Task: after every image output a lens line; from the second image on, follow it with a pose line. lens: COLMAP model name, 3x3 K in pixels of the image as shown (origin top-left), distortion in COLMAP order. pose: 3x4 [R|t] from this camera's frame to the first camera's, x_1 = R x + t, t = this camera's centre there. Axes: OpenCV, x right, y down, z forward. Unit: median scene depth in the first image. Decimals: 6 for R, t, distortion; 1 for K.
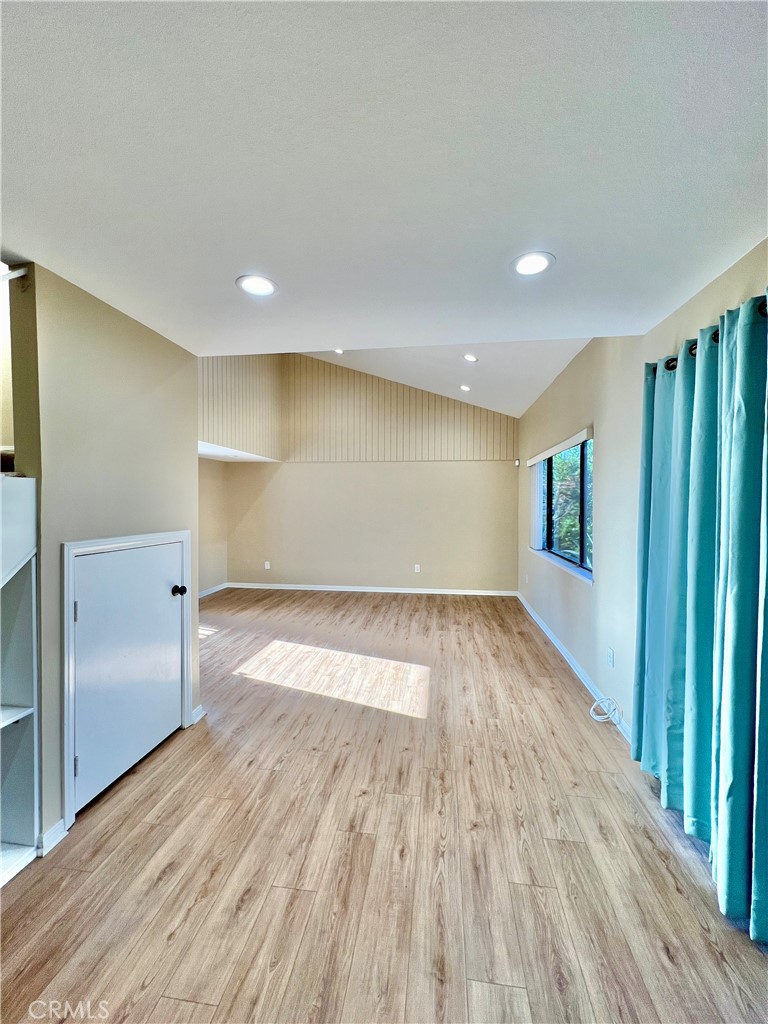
lens RADIAL K [[405.7, 0, 382.8], [0, 405.7, 510.5], [0, 0, 1]] dist [0.000571, -0.000171]
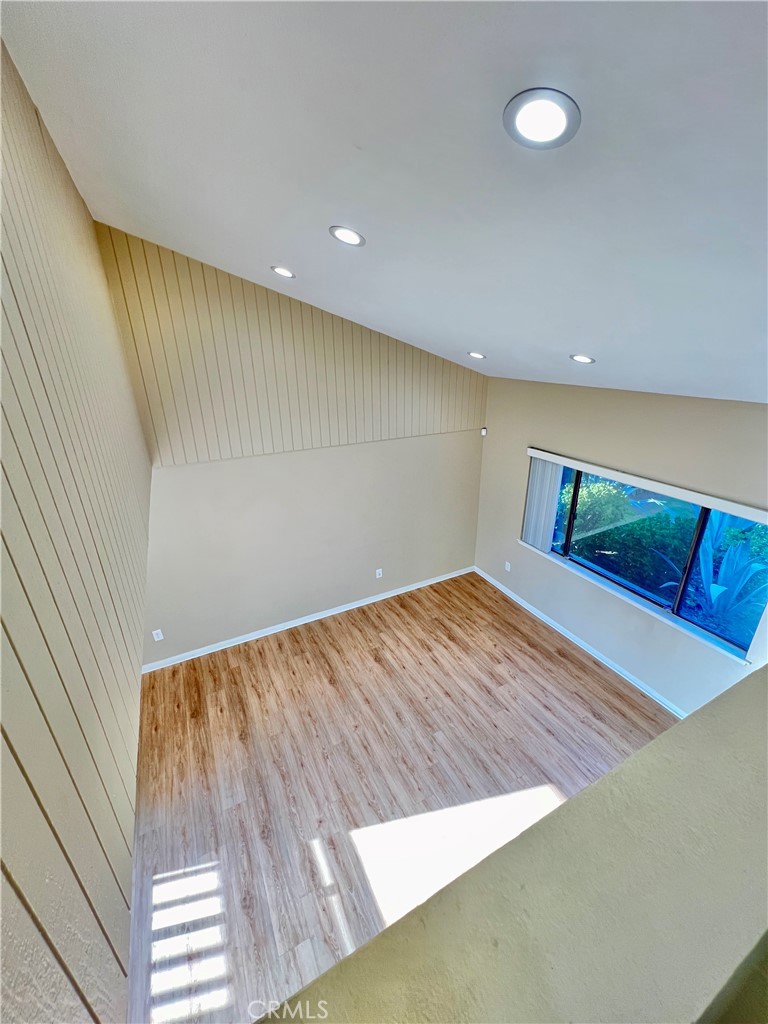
lens RADIAL K [[405.7, 0, 386.4], [0, 405.7, 513.0], [0, 0, 1]] dist [0.000571, -0.000171]
pose [[0.807971, -0.231286, 0.541932, -0.446610], [0.021038, 0.930478, 0.365743, -0.375767], [-0.588847, -0.284108, 0.756665, 0.603364]]
